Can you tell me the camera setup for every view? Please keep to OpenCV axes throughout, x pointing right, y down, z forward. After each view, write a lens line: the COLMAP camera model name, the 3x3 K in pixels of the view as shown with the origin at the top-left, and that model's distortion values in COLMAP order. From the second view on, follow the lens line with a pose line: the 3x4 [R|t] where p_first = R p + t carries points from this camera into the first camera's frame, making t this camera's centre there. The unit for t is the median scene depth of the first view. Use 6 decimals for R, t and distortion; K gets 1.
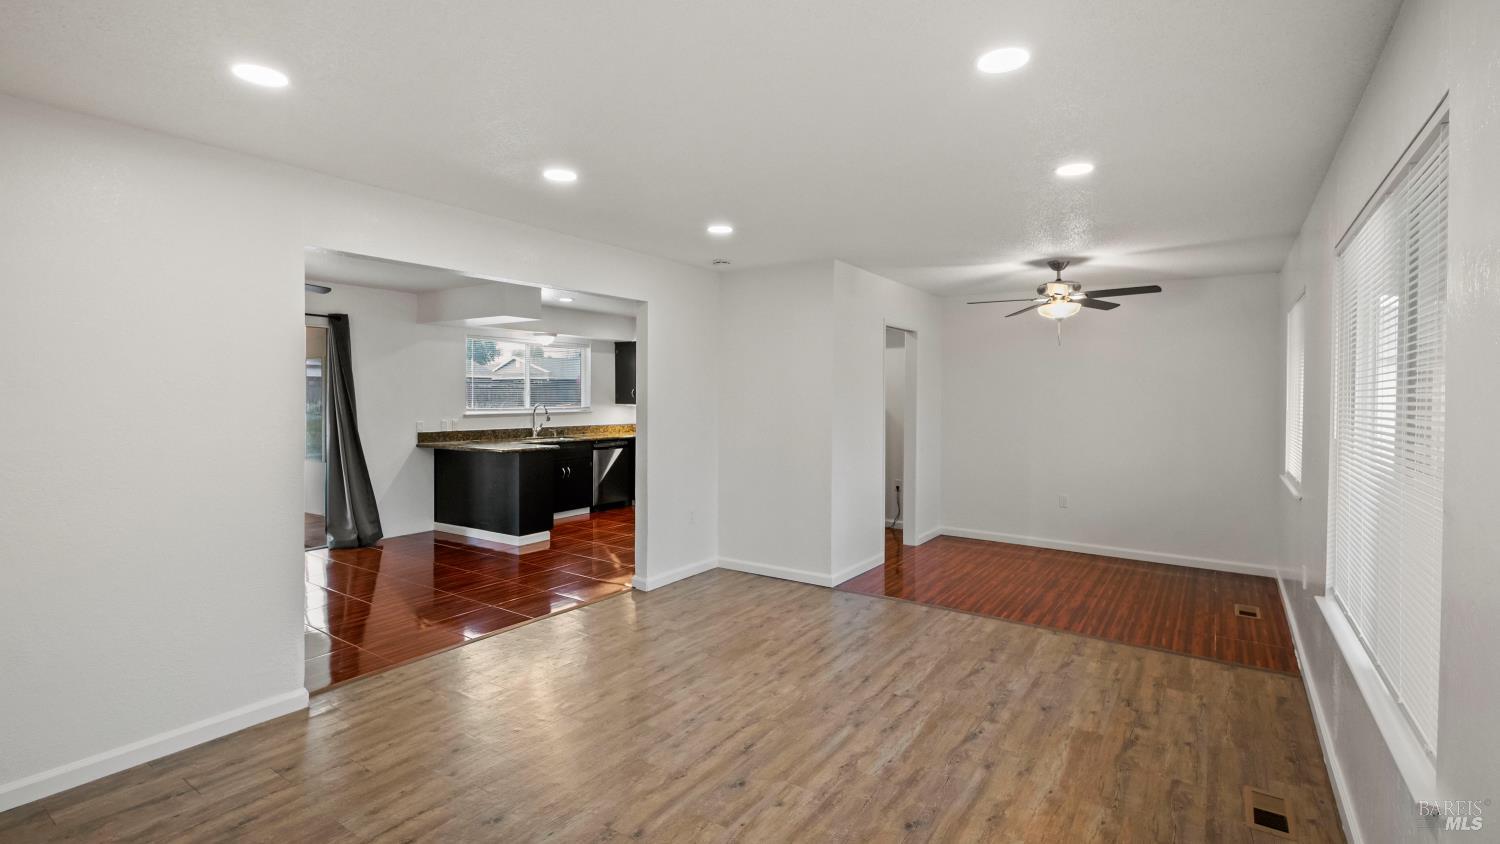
lens RADIAL K [[684.9, 0, 738.8], [0, 684.9, 407.2], [0, 0, 1]] dist [0.008509, -0.000024]
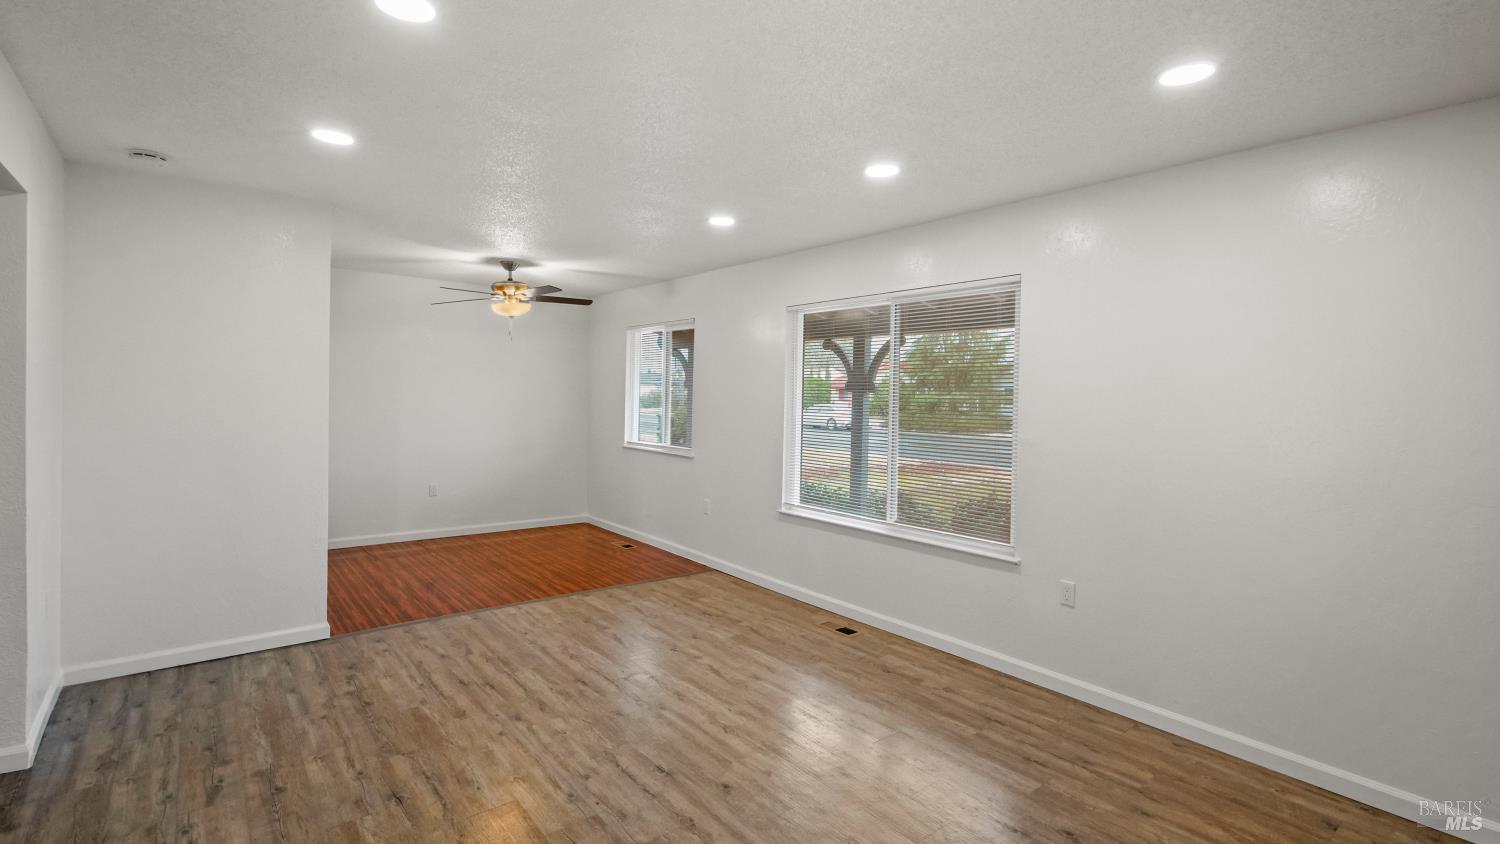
lens RADIAL K [[684.0, 0, 742.9], [0, 684.0, 389.8], [0, 0, 1]] dist [0.003935, -0.000994]
pose [[0.282565, 0.005004, 0.959235, -0.583101], [0.000148, 0.999986, -0.005261, -0.008380], [-0.959248, 0.001629, 0.282561, 0.438369]]
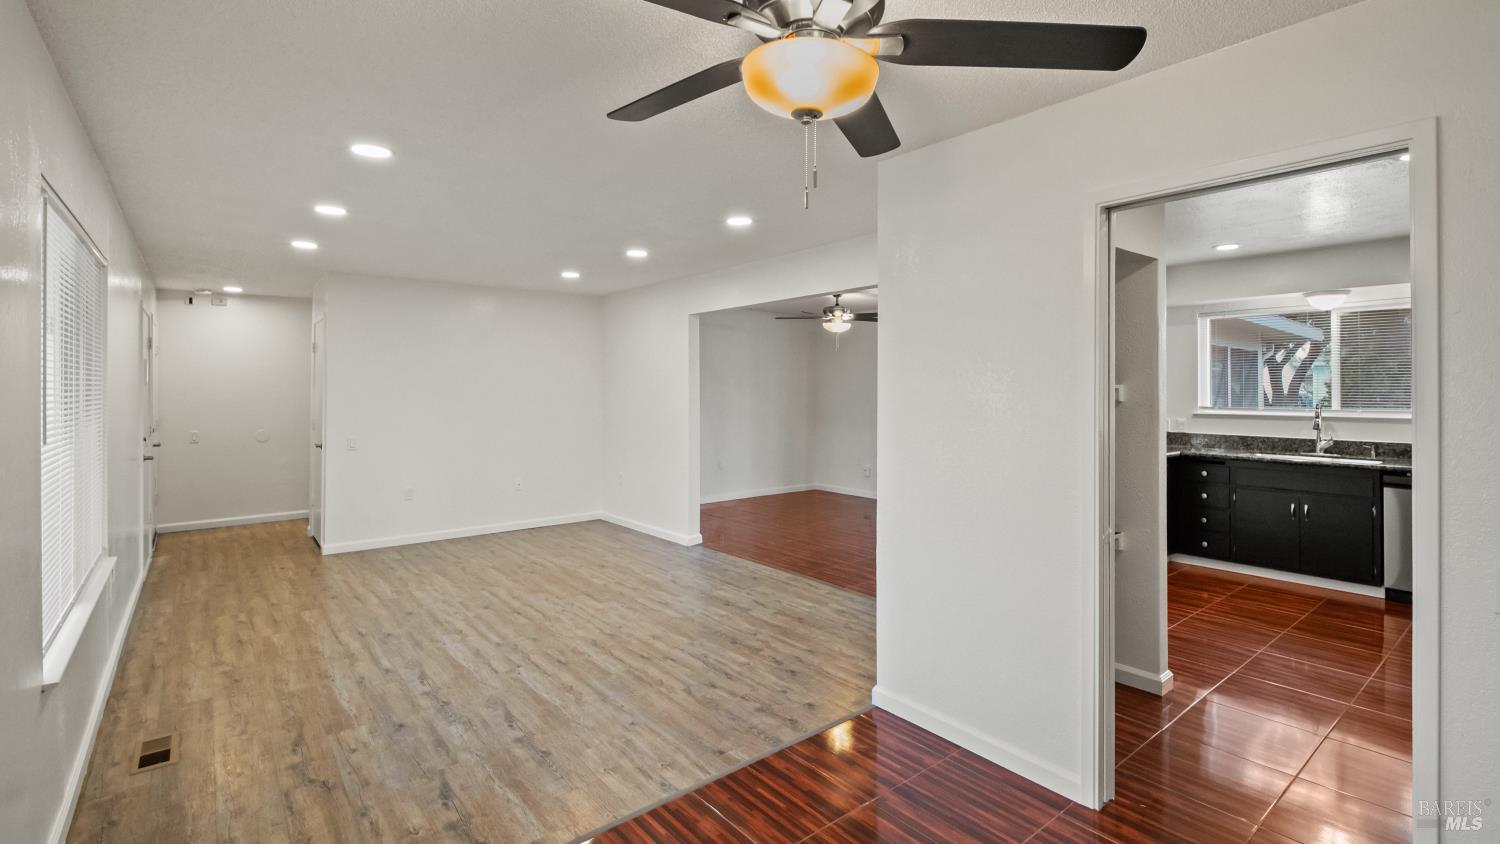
lens RADIAL K [[675.5, 0, 750.1], [0, 675.5, 384.8], [0, 0, 1]] dist [0.004181, -0.001185]
pose [[-0.274500, -0.008982, -0.961545, 0.939081], [-0.017372, 0.999840, -0.004381, -0.019133], [0.961430, 0.015501, -0.274612, 1.331426]]
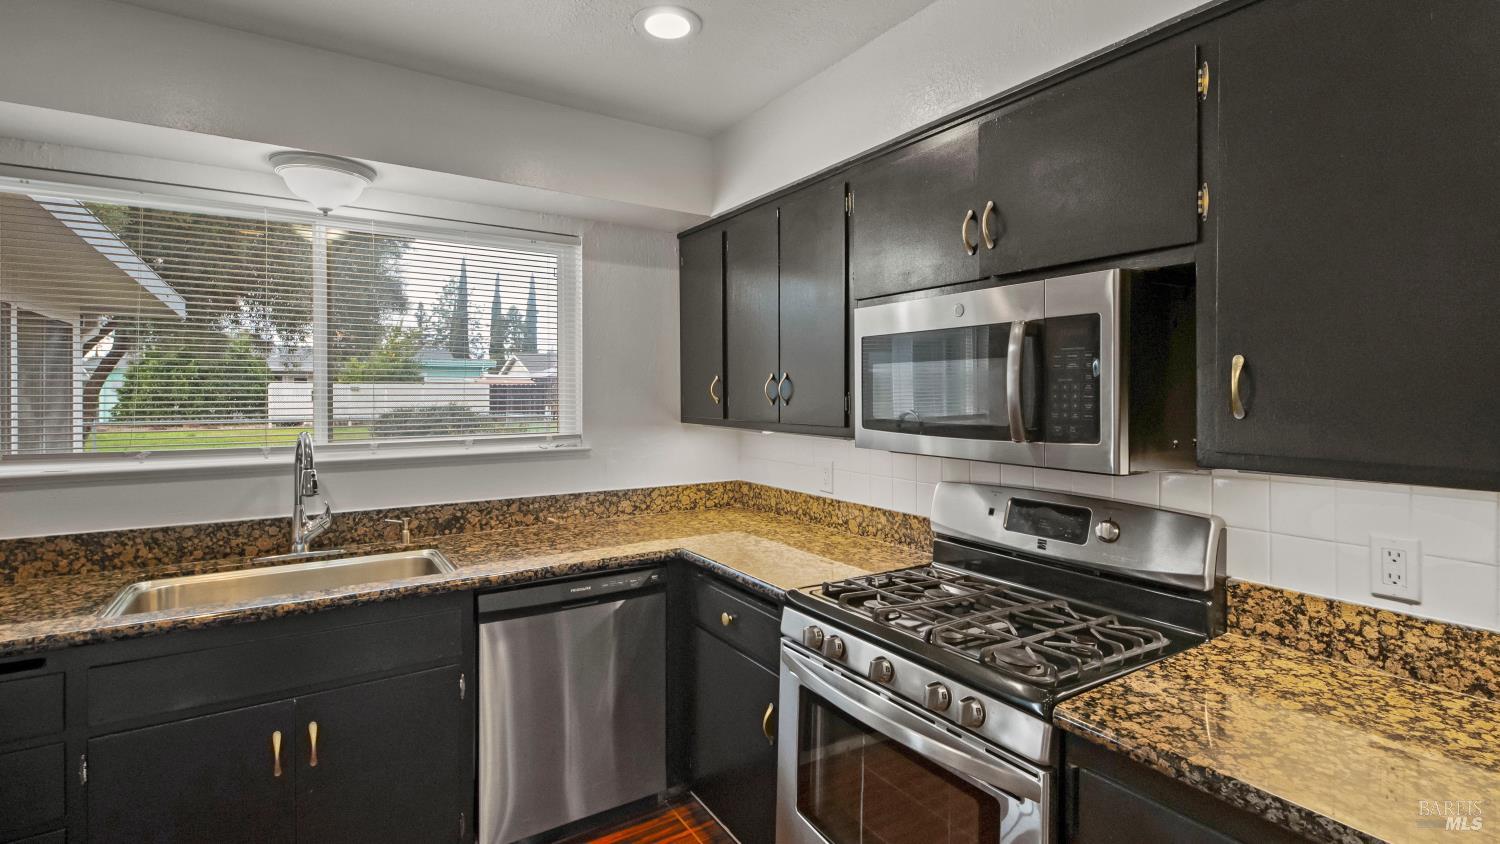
lens RADIAL K [[673.8, 0, 746.2], [0, 673.8, 395.1], [0, 0, 1]] dist [0.001959, -0.001376]
pose [[0.927229, -0.003935, -0.374473, -0.070619], [-0.001097, 0.999912, -0.013222, -0.031185], [0.374493, 0.012671, 0.927143, 1.655993]]
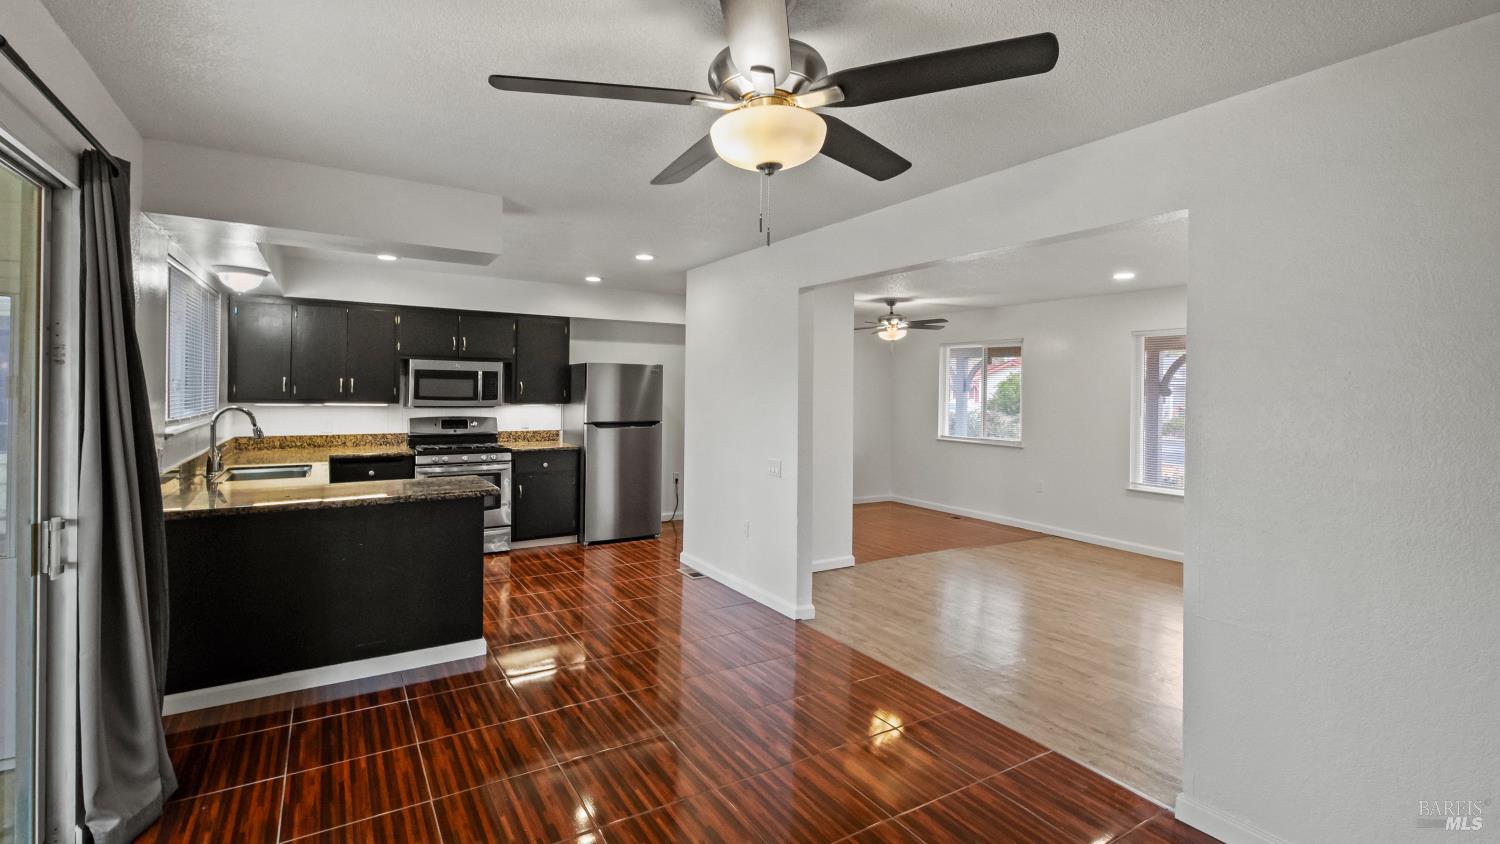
lens RADIAL K [[675.5, 0, 750.1], [0, 675.5, 384.8], [0, 0, 1]] dist [0.004181, -0.001185]
pose [[0.400147, 0.007180, 0.916423, -1.197013], [0.003769, 0.999948, -0.009480, -0.029033], [-0.916443, 0.007248, 0.400099, 0.900727]]
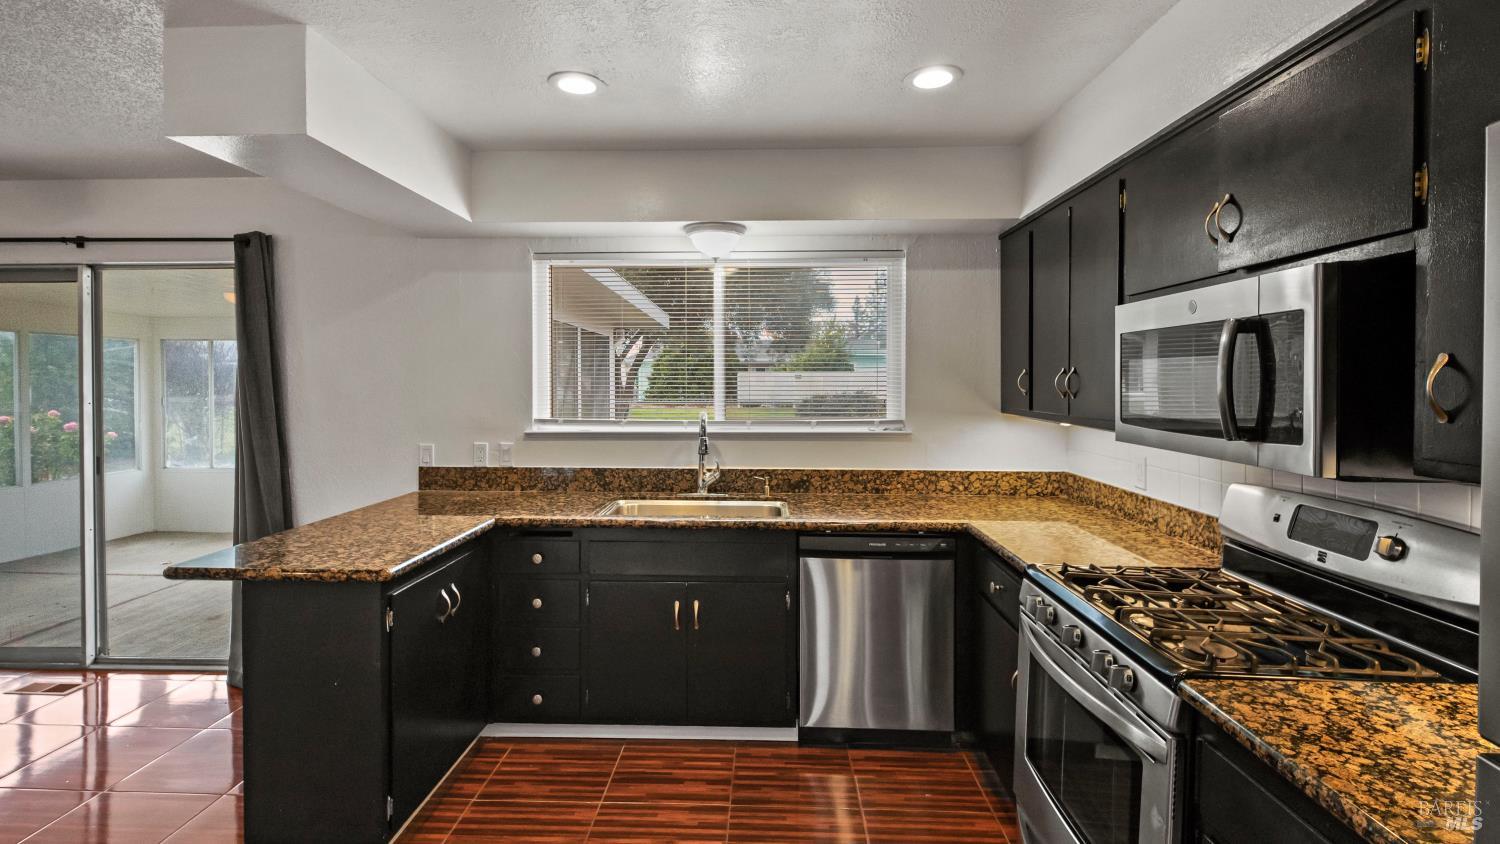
lens RADIAL K [[684.0, 0, 742.9], [0, 684.0, 389.8], [0, 0, 1]] dist [0.003935, -0.000994]
pose [[0.541204, 0.007617, -0.840857, 0.095876], [-0.011491, 0.999933, 0.001661, -0.035461], [0.840813, 0.008764, 0.541255, 1.628579]]
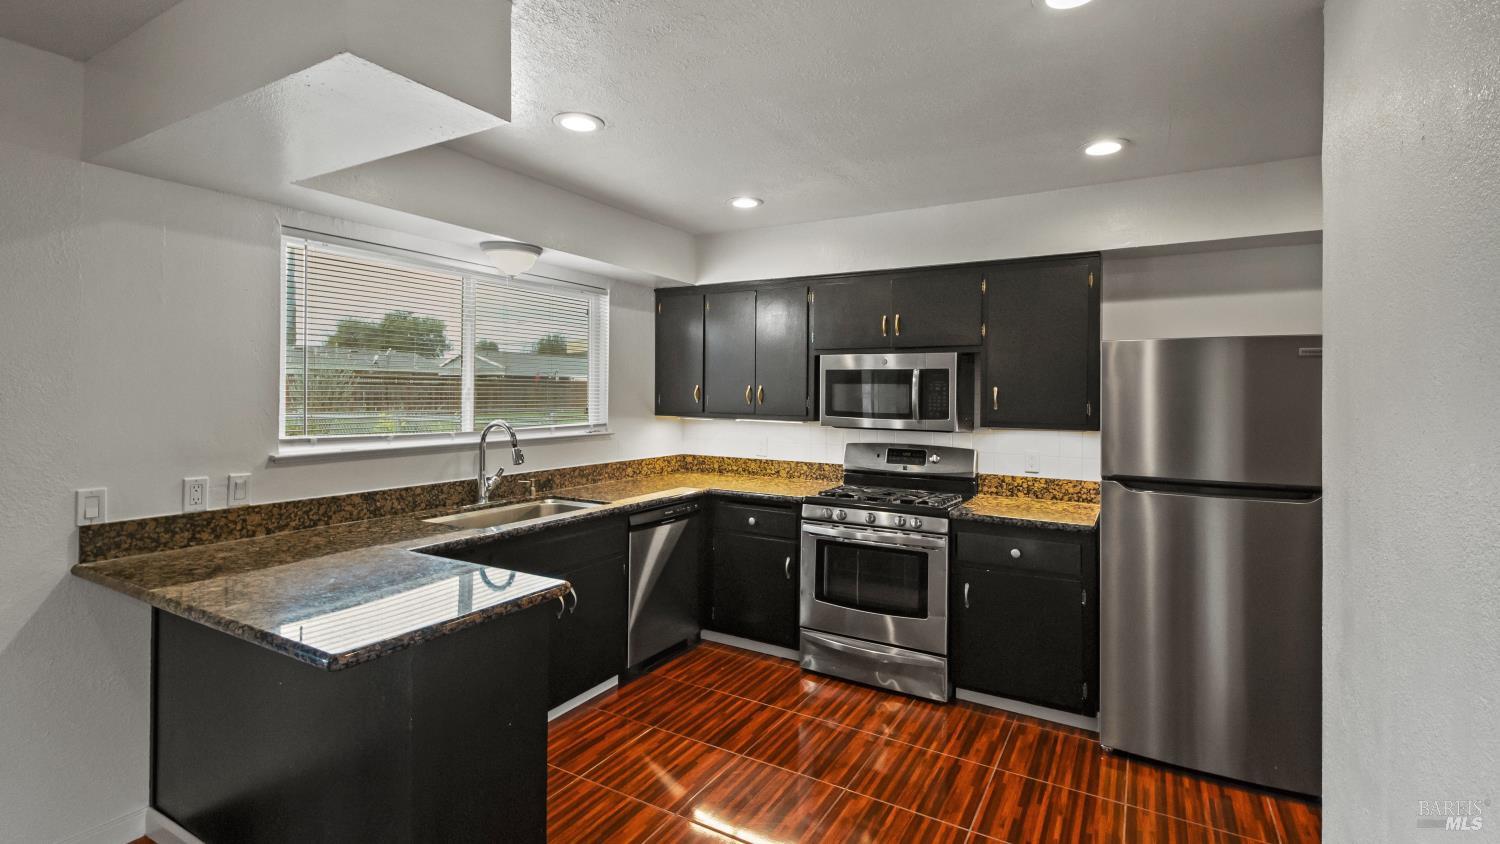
lens RADIAL K [[673.8, 0, 746.2], [0, 673.8, 395.1], [0, 0, 1]] dist [0.001959, -0.001376]
pose [[0.996717, 0.004954, 0.080817, -0.357461], [-0.003916, 0.999908, -0.013001, -0.030295], [-0.080874, 0.012642, 0.996644, 1.200868]]
